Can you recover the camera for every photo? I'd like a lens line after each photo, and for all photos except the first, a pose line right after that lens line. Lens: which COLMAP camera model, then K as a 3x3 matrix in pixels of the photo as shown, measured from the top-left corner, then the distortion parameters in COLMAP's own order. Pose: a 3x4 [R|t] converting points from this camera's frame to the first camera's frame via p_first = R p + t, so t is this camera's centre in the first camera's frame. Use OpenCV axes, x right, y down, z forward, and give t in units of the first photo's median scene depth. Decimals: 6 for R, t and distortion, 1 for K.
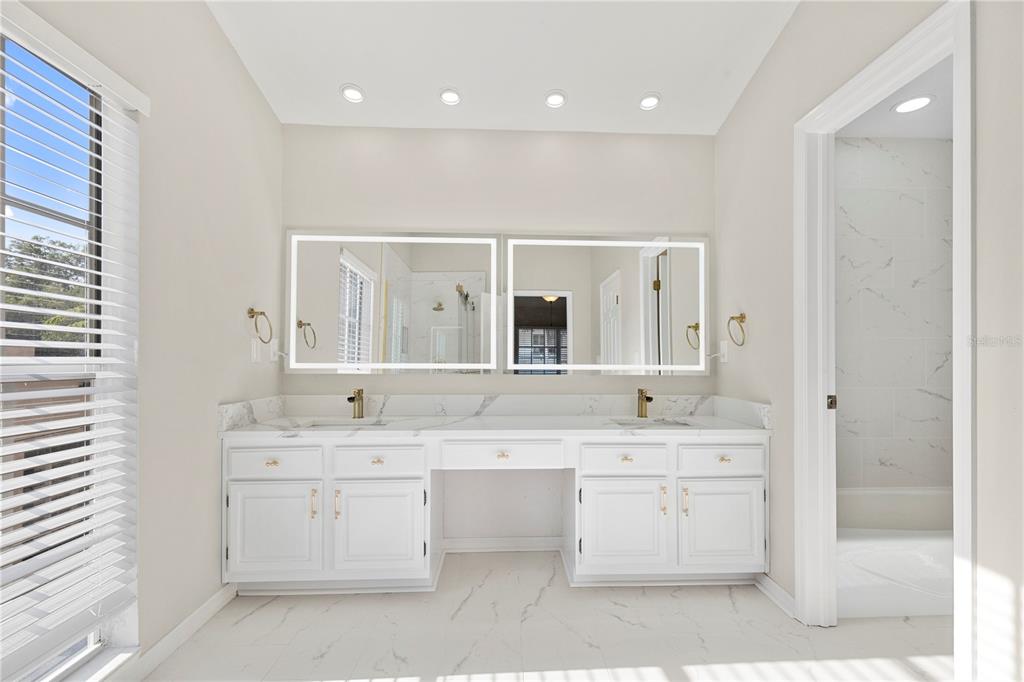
lens RADIAL K [[460.7, 0, 518.2], [0, 460.7, 346.4], [0, 0, 1]] dist [0.000485, -0.001339]
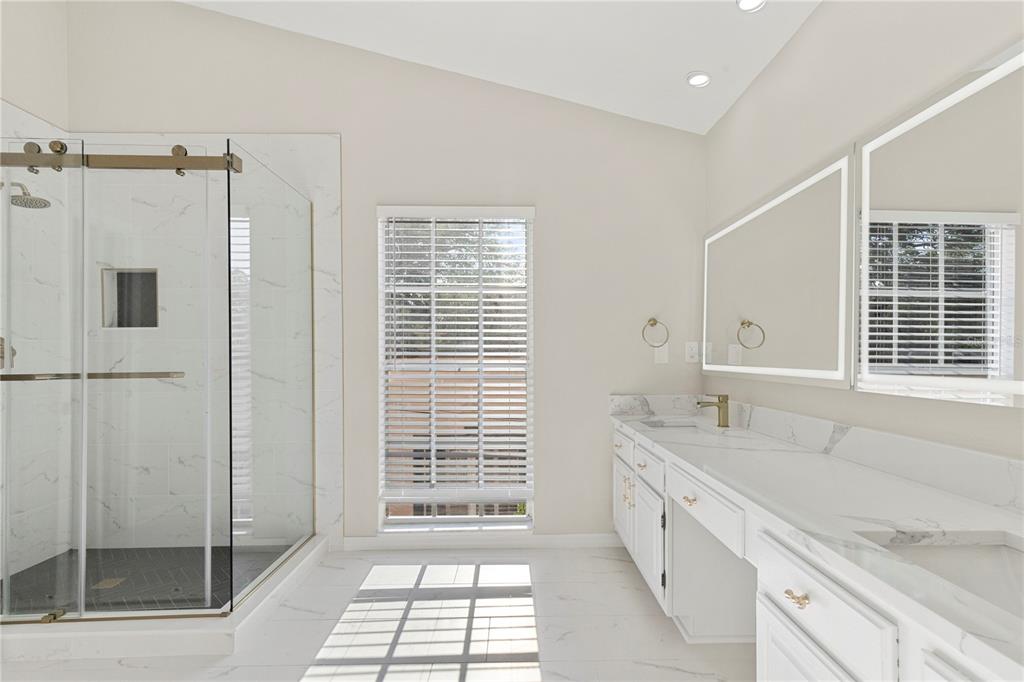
lens RADIAL K [[460.7, 0, 518.2], [0, 460.7, 347.3], [0, 0, 1]] dist [0.000485, -0.001339]
pose [[-0.027428, -0.019698, -0.999430, 0.546161], [0.028313, 0.999389, -0.020474, 0.007442], [0.999223, -0.028858, -0.026854, 0.605352]]
